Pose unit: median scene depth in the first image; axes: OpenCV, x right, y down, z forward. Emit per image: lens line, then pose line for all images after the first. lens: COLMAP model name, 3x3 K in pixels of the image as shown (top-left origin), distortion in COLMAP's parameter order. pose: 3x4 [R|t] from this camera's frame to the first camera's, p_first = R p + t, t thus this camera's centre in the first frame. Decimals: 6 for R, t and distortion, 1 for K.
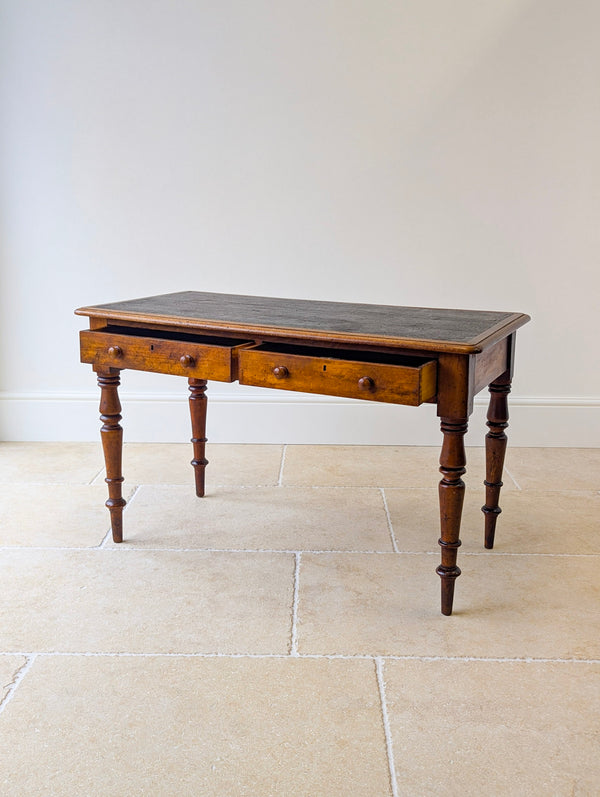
lens RADIAL K [[848.7, 0, 299.7], [0, 848.7, 390.6], [0, 0, 1]] dist [0.036760, 0.000000]
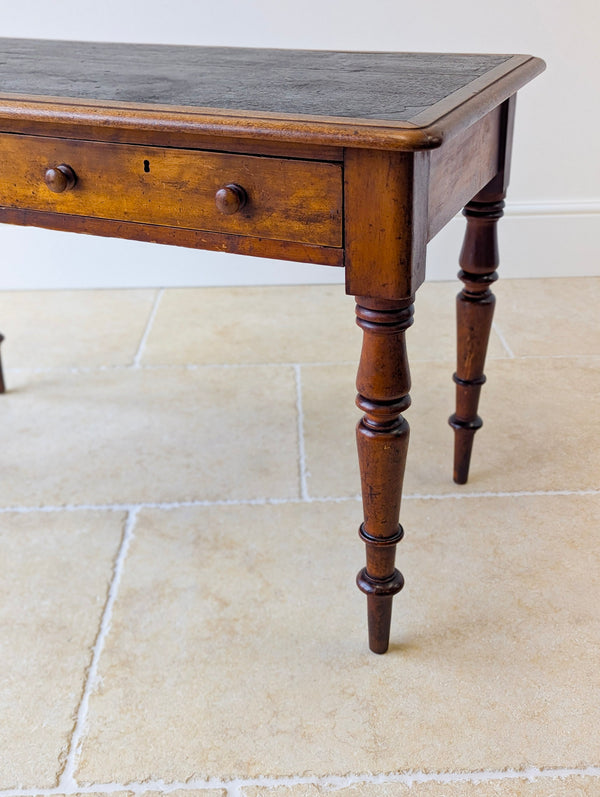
lens RADIAL K [[891.9, 0, 304.7], [0, 891.9, 405.0], [0, 0, 1]] dist [0.046874, 0.000000]
pose [[0.998651, -0.040753, 0.032175, 0.112408], [0.031583, 0.968609, 0.246576, -0.028041], [-0.041214, -0.245227, 0.968589, 0.485634]]
